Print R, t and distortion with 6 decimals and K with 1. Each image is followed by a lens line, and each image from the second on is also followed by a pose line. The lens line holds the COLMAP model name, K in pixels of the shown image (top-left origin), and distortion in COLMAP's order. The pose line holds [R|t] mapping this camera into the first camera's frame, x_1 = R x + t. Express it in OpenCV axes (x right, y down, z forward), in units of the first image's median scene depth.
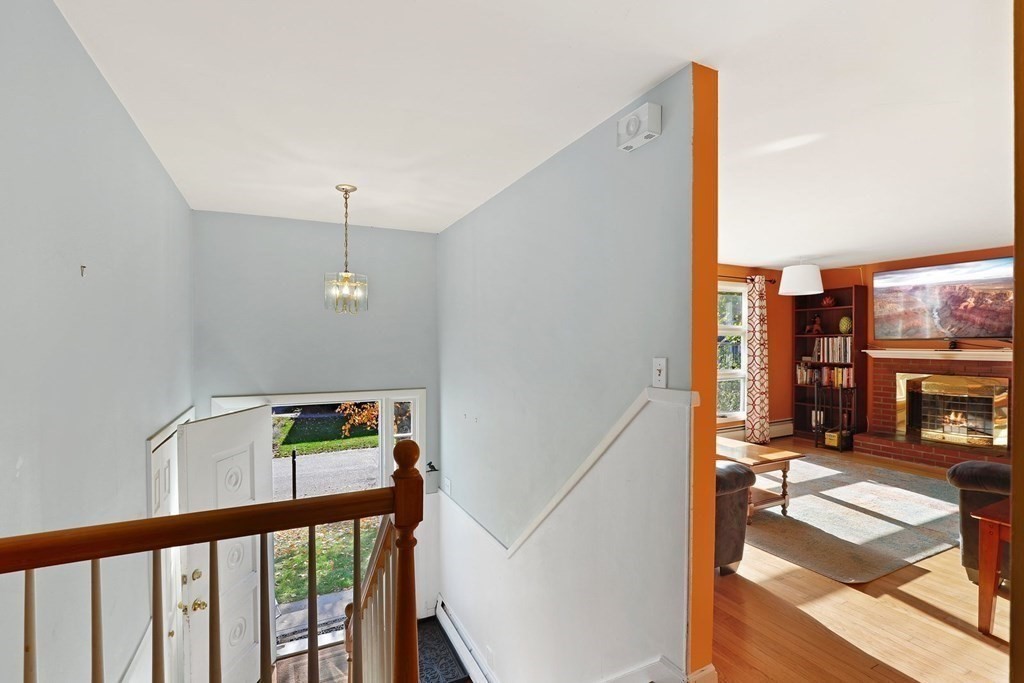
lens RADIAL K [[469.6, 0, 524.8], [0, 469.6, 354.5], [0, 0, 1]] dist [-0.024778, 0.000057]
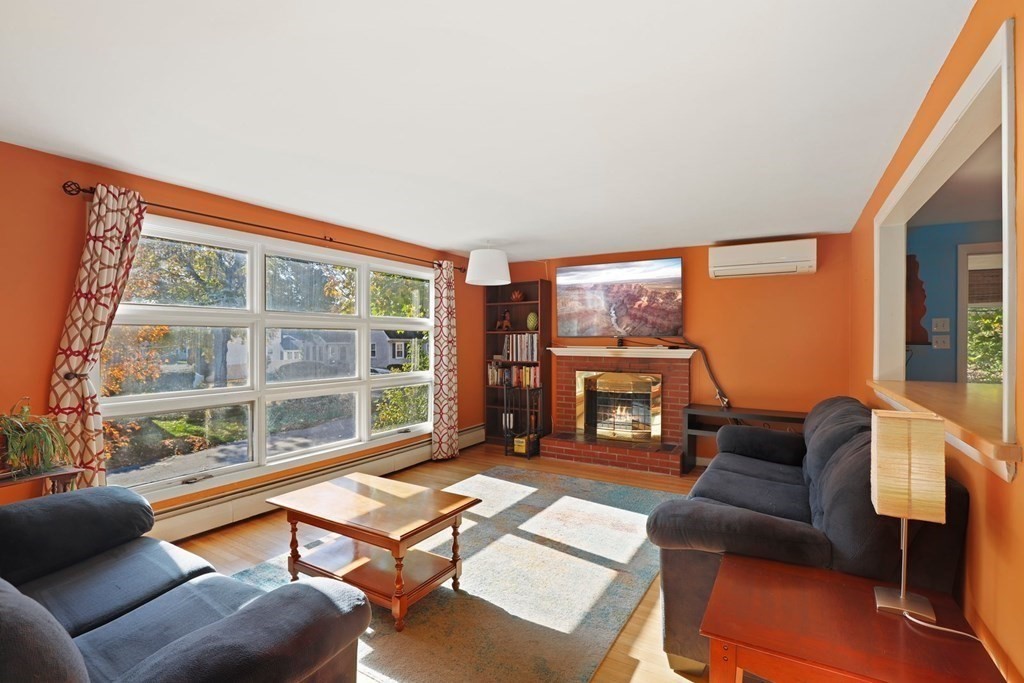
lens RADIAL K [[469.6, 0, 519.6], [0, 469.6, 344.3], [0, 0, 1]] dist [-0.024778, 0.000057]
pose [[0.842267, 0.001804, 0.539058, 0.158095], [0.001423, 0.999983, -0.005571, -0.012321], [-0.539059, 0.005459, 0.842250, 0.215420]]
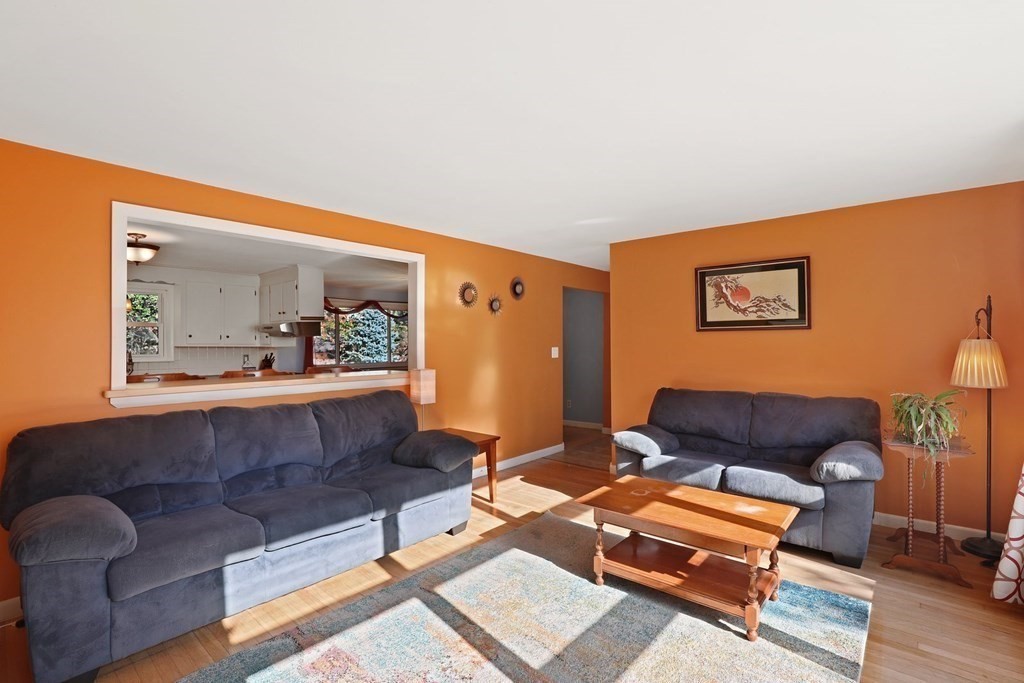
lens RADIAL K [[469.6, 0, 523.3], [0, 469.6, 336.5], [0, 0, 1]] dist [-0.024778, 0.000057]
pose [[-0.921390, 0.004674, -0.388611, 0.579154], [0.005030, 0.999987, 0.000101, -0.025271], [0.388607, -0.001862, -0.921402, 0.990760]]
